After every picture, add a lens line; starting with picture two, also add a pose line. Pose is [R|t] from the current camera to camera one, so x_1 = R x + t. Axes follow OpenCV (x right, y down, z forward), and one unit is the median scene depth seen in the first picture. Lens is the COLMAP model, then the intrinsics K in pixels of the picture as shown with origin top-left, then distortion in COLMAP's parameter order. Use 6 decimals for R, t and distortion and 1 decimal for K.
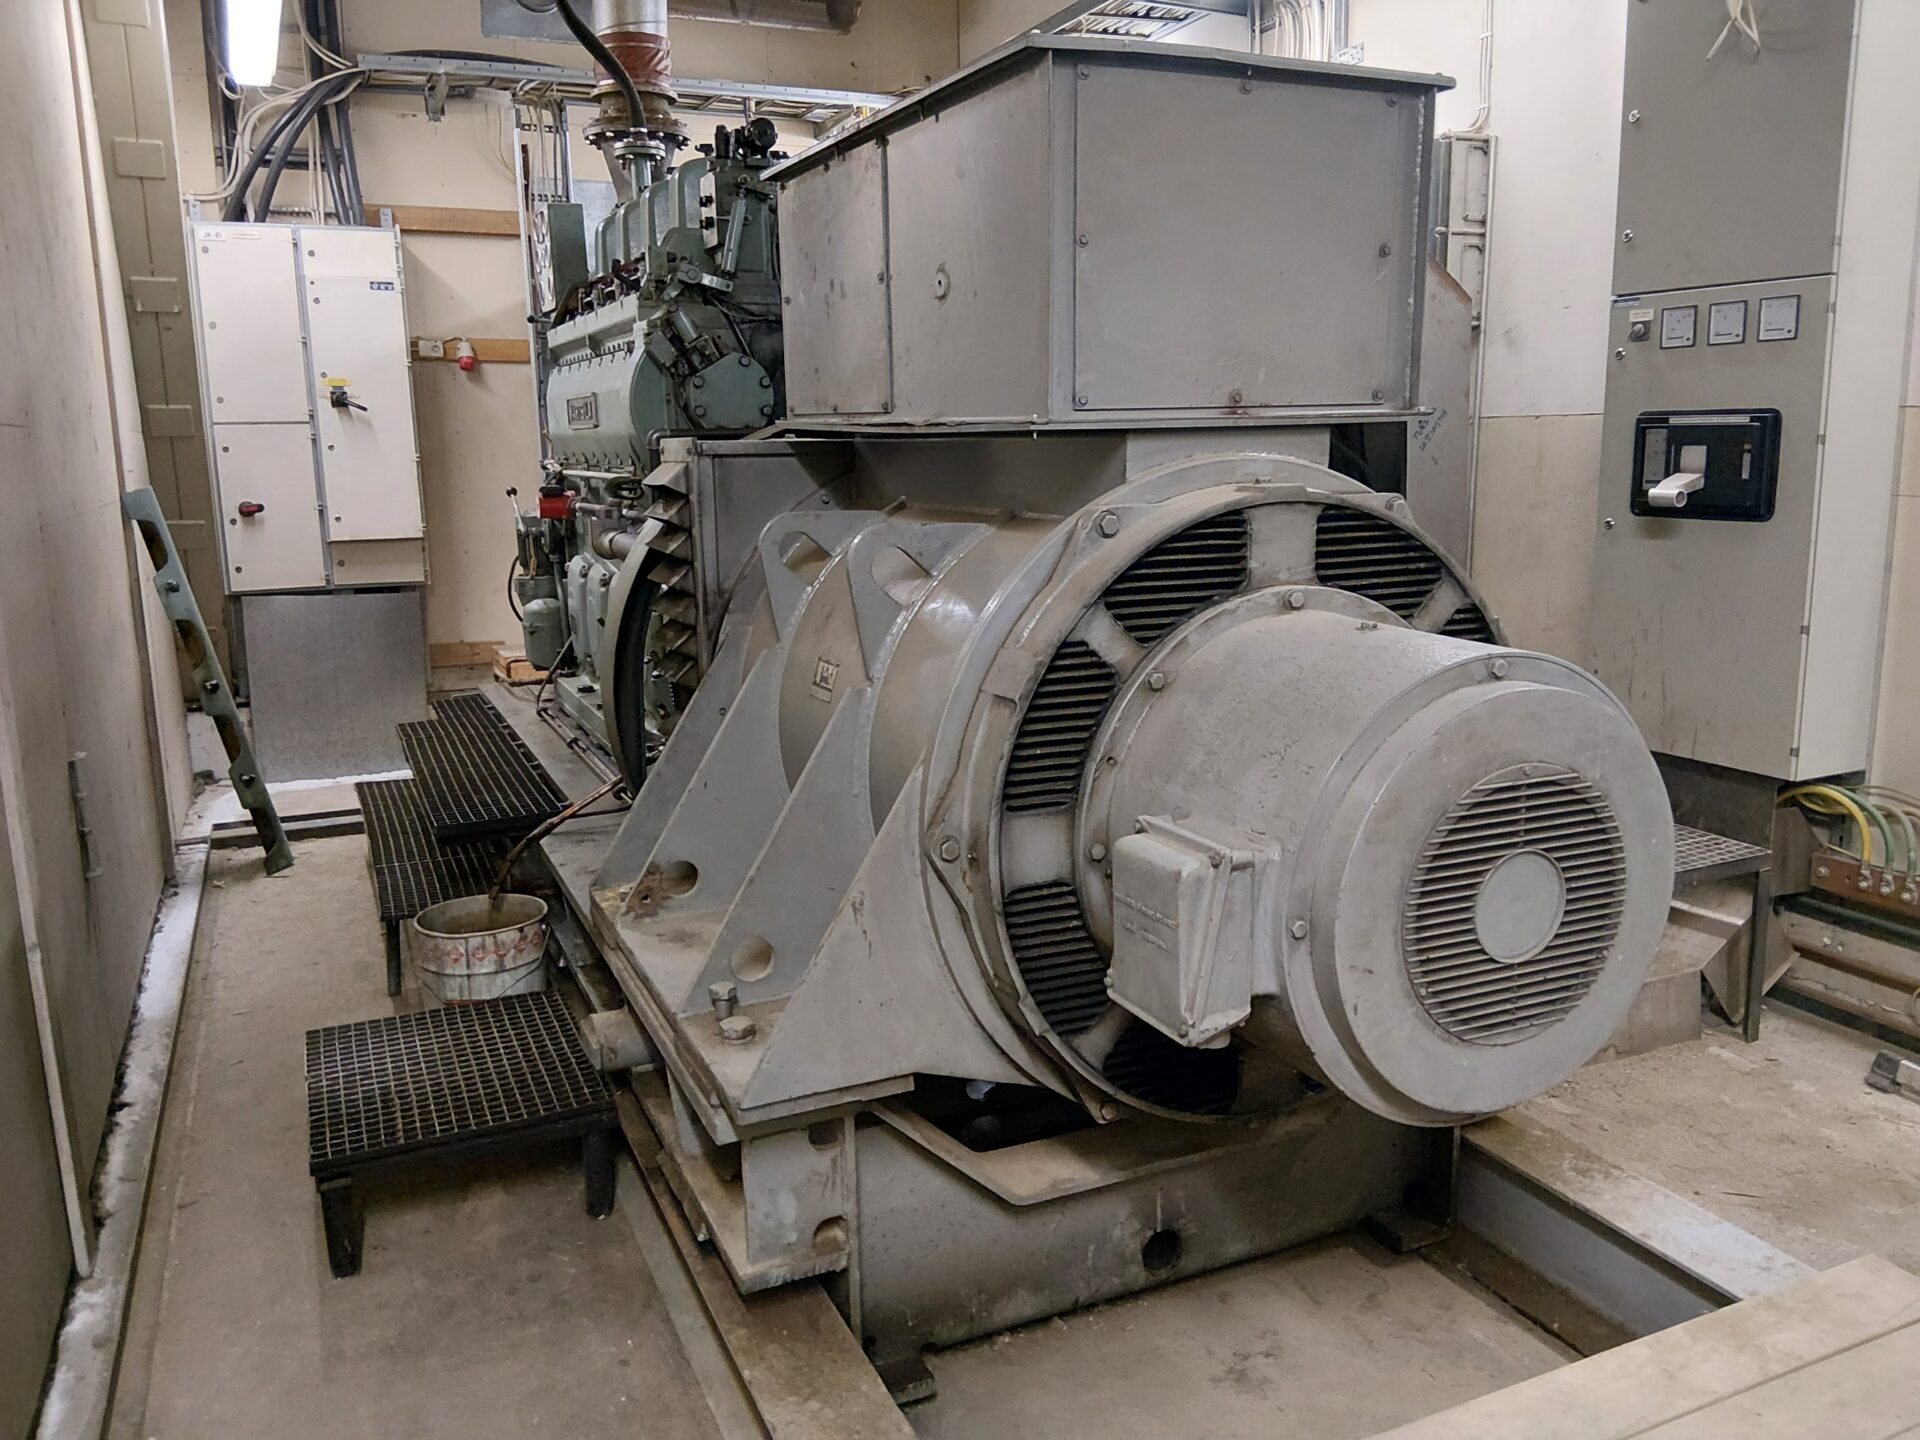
lens RADIAL K [[1452.8, 0, 958.8], [0, 1452.8, 715.1], [0, 0, 1]] dist [0.112889, -0.197394]
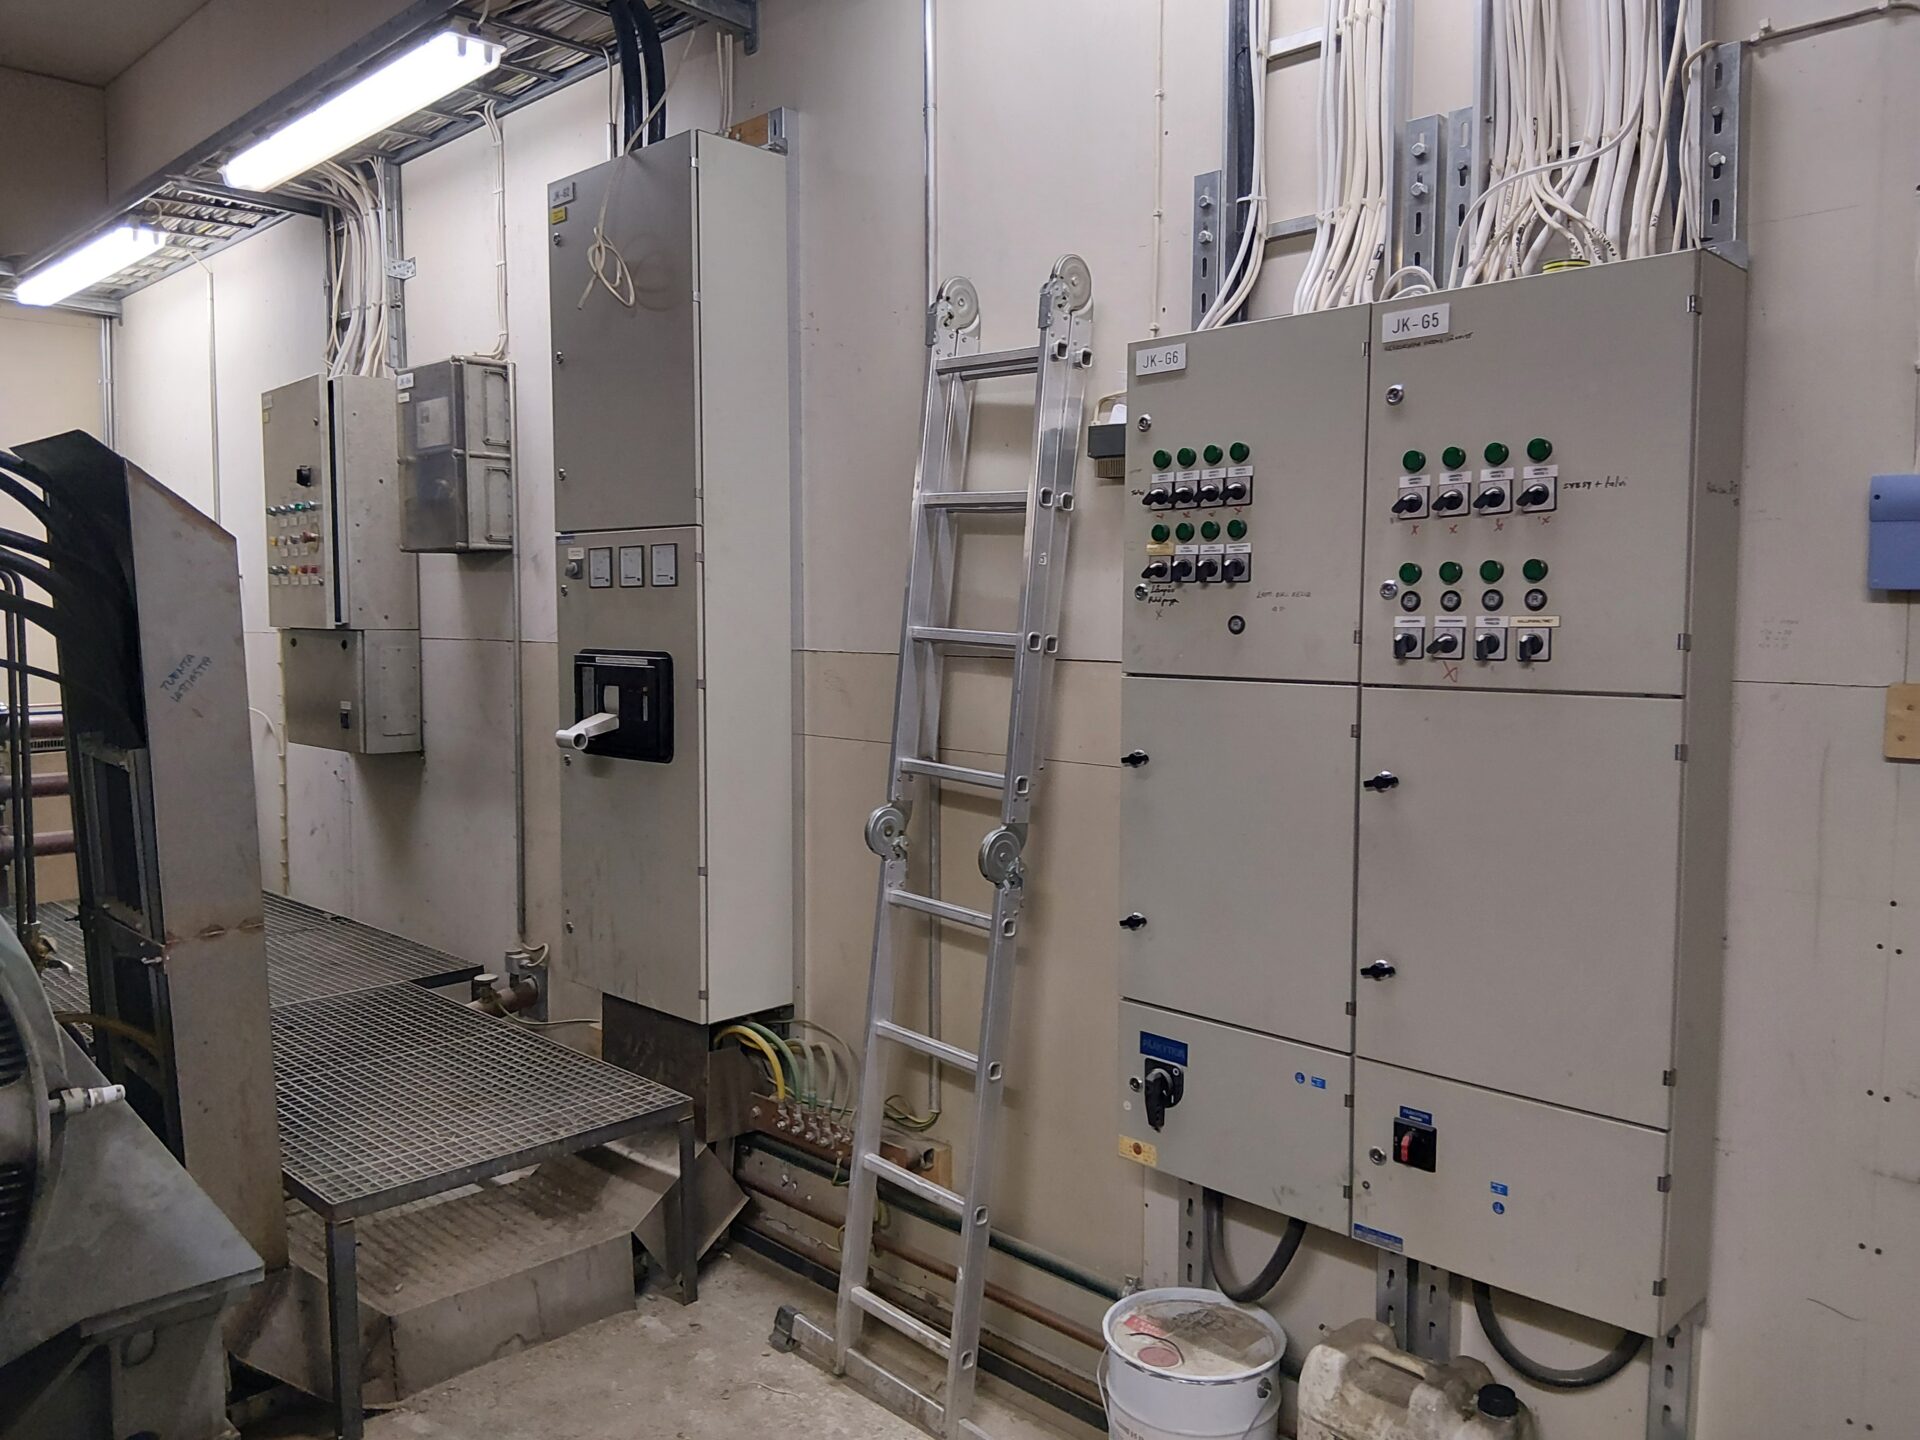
lens RADIAL K [[1452.8, 0, 958.8], [0, 1452.8, 715.1], [0, 0, 1]] dist [0.112889, -0.197394]
pose [[0.935933, -0.004618, 0.352147, 0.517288], [0.046579, 0.992753, -0.110780, -0.060170], [-0.349083, 0.120085, 0.929366, 0.009555]]
